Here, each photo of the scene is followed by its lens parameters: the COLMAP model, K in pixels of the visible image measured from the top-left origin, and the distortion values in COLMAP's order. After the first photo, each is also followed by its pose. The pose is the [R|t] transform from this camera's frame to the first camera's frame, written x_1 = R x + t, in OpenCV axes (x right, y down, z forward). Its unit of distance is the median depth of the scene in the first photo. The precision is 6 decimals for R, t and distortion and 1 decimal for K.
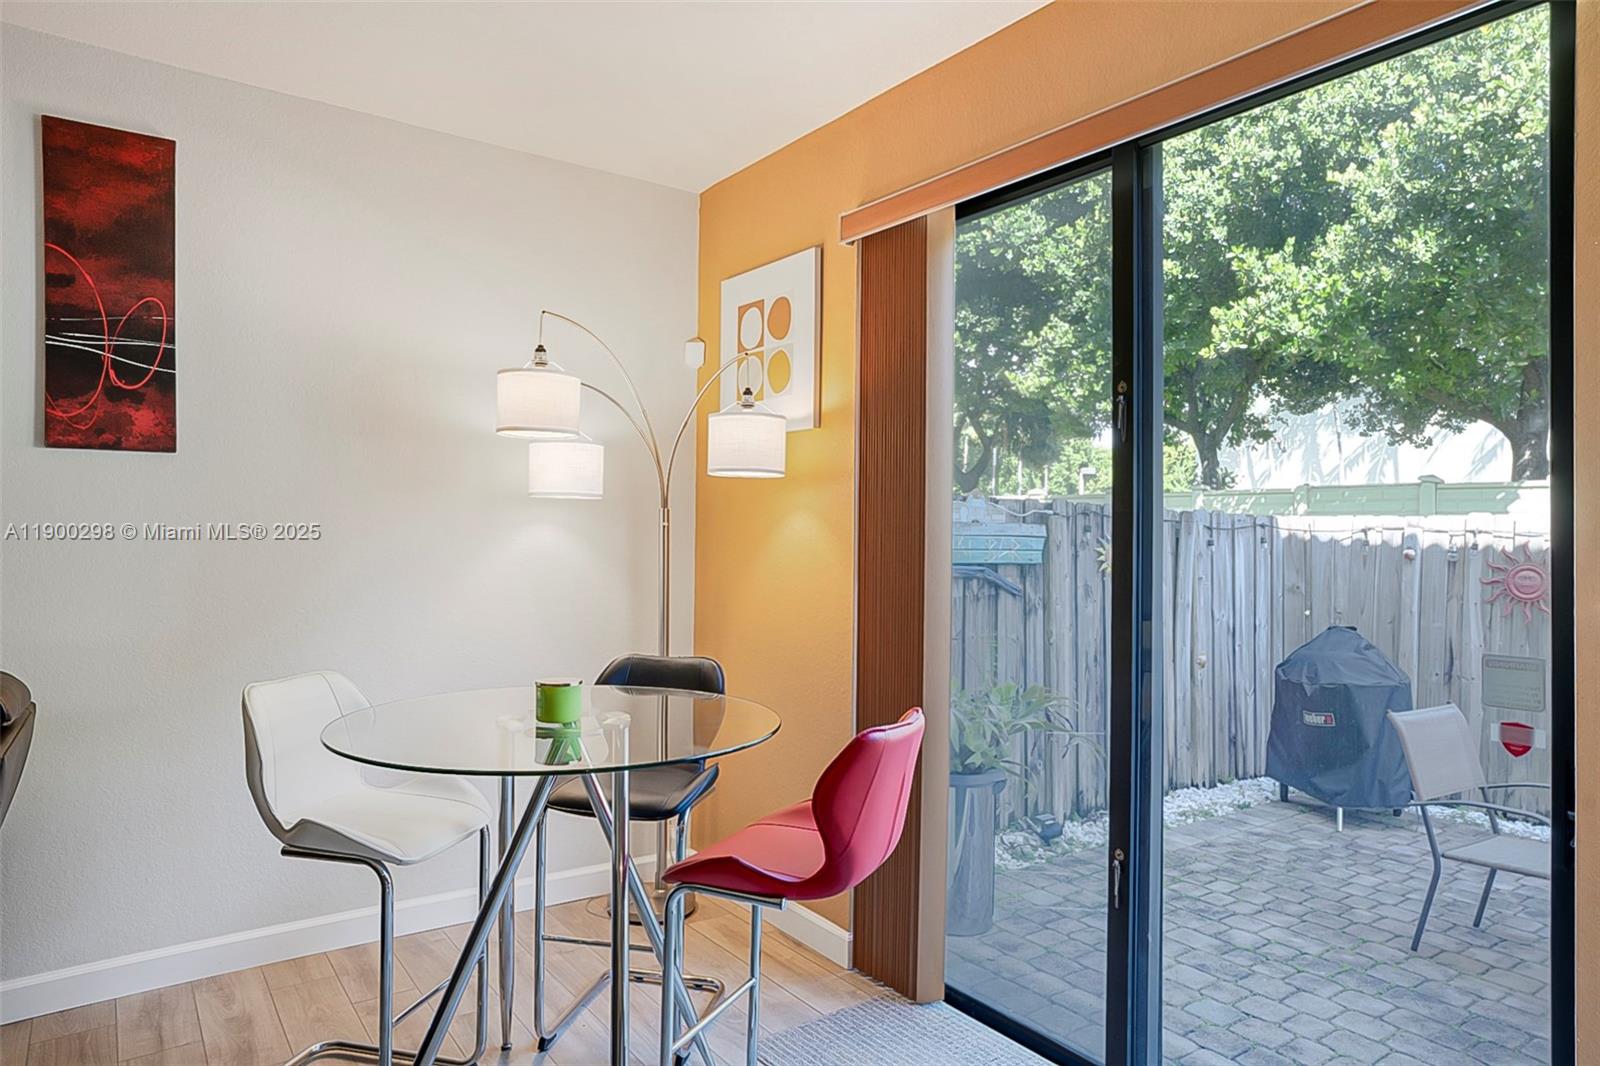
lens RADIAL K [[959.4, 0, 797.1], [0, 959.4, 528.5], [0, 0, 1]] dist [0.009366, 0.001198]
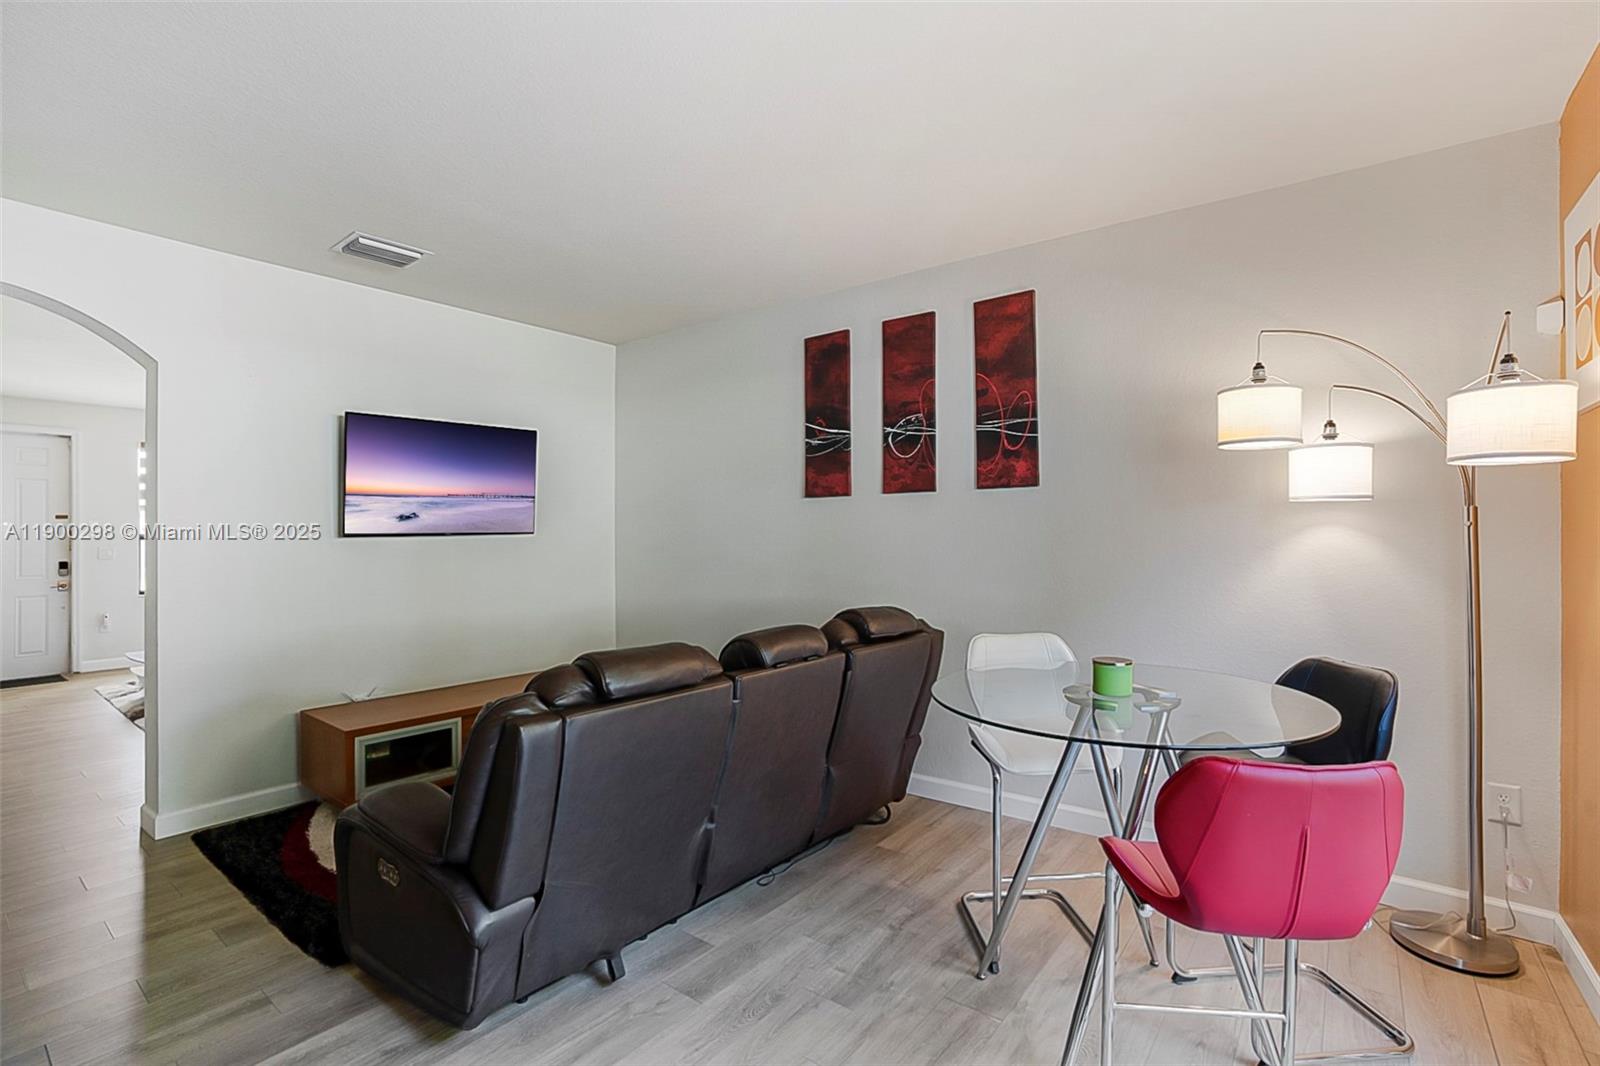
lens RADIAL K [[744.0, 0, 801.5], [0, 744.0, 532.4], [0, 0, 1]] dist [-0.003335, -0.000564]
pose [[0.312368, -0.010747, -0.949900, 0.391057], [0.011398, 0.999906, -0.007564, 0.001280], [0.949893, -0.008465, 0.312461, 0.258732]]
